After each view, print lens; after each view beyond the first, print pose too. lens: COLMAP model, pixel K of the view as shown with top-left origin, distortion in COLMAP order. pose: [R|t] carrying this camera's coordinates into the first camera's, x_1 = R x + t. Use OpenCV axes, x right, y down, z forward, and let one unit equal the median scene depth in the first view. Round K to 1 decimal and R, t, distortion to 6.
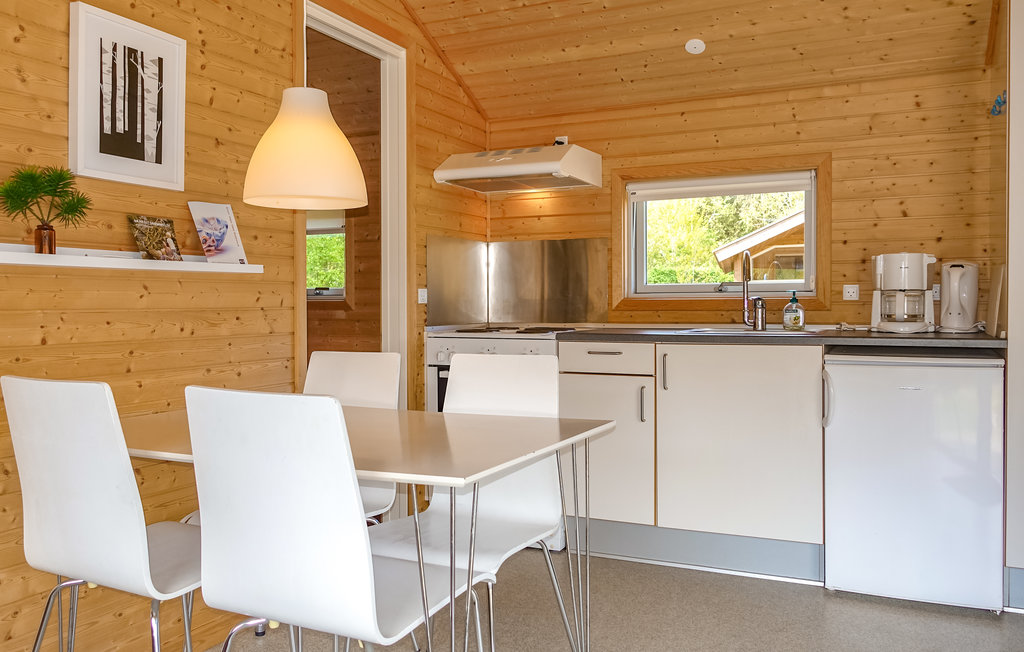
lens RADIAL K [[834.9, 0, 513.0], [0, 834.9, 324.3], [0, 0, 1]] dist [0.017769, 0.002361]
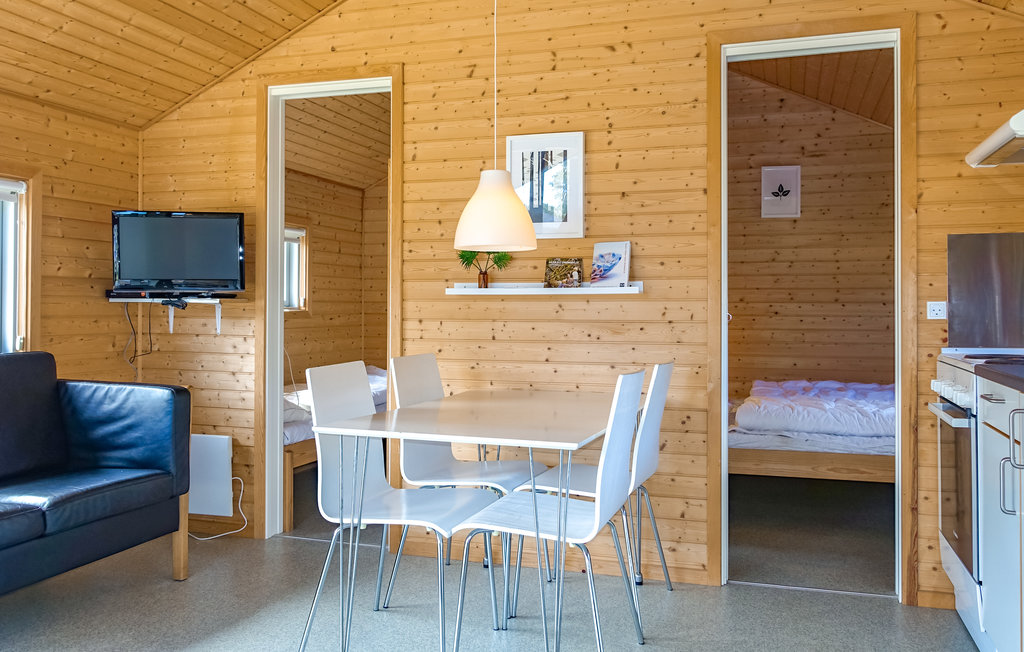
lens RADIAL K [[834.9, 0, 512.8], [0, 834.9, 316.4], [0, 0, 1]] dist [0.017769, 0.002361]
pose [[0.118537, 0.009879, -0.992900, 1.003949], [-0.028734, 0.999566, 0.006515, -0.031795], [0.992534, 0.027758, 0.118769, 0.724131]]
